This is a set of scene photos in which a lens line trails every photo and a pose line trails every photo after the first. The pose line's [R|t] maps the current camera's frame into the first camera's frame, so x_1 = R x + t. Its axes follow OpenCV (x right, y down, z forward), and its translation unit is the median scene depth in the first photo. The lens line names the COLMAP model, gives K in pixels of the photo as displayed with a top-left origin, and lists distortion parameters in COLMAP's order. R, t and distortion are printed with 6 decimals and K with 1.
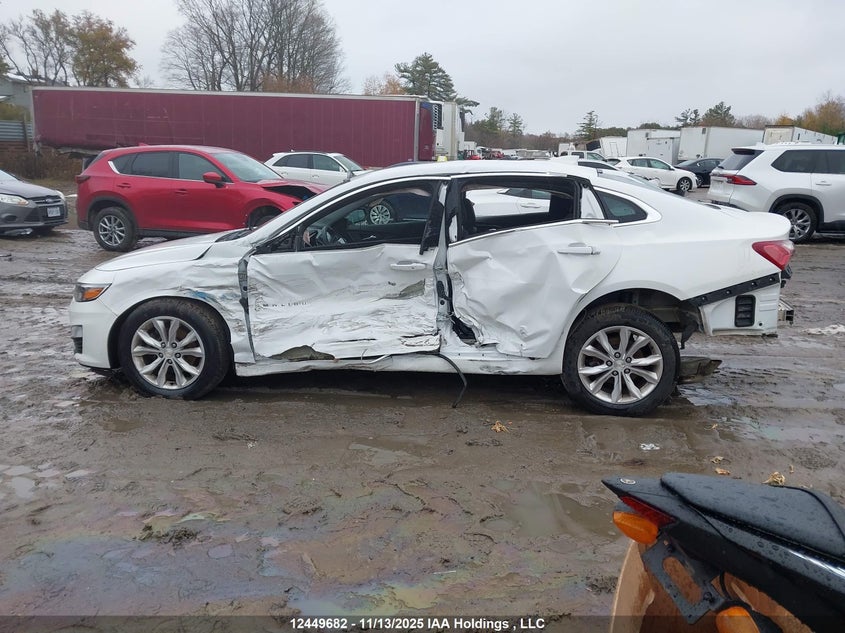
lens RADIAL K [[652.9, 0, 423.7], [0, 652.9, 312.5], [0, 0, 1]] dist [0.033390, -0.021827]
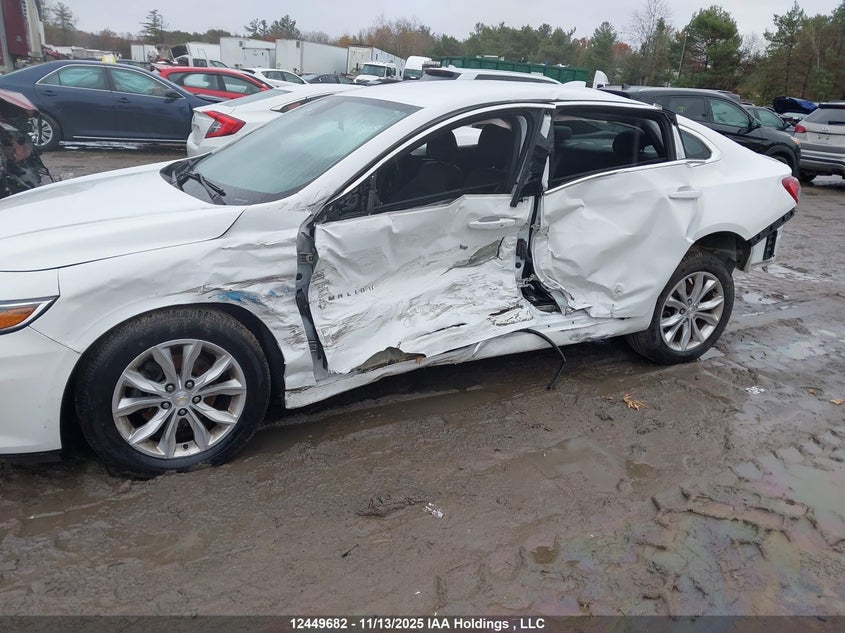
lens RADIAL K [[652.9, 0, 420.9], [0, 652.9, 320.9], [0, 0, 1]] dist [0.033390, -0.021827]
pose [[0.828606, -0.151995, 0.538804, -0.524894], [0.076703, 0.984185, 0.159678, -0.086912], [-0.554553, -0.090982, 0.827160, 0.399962]]
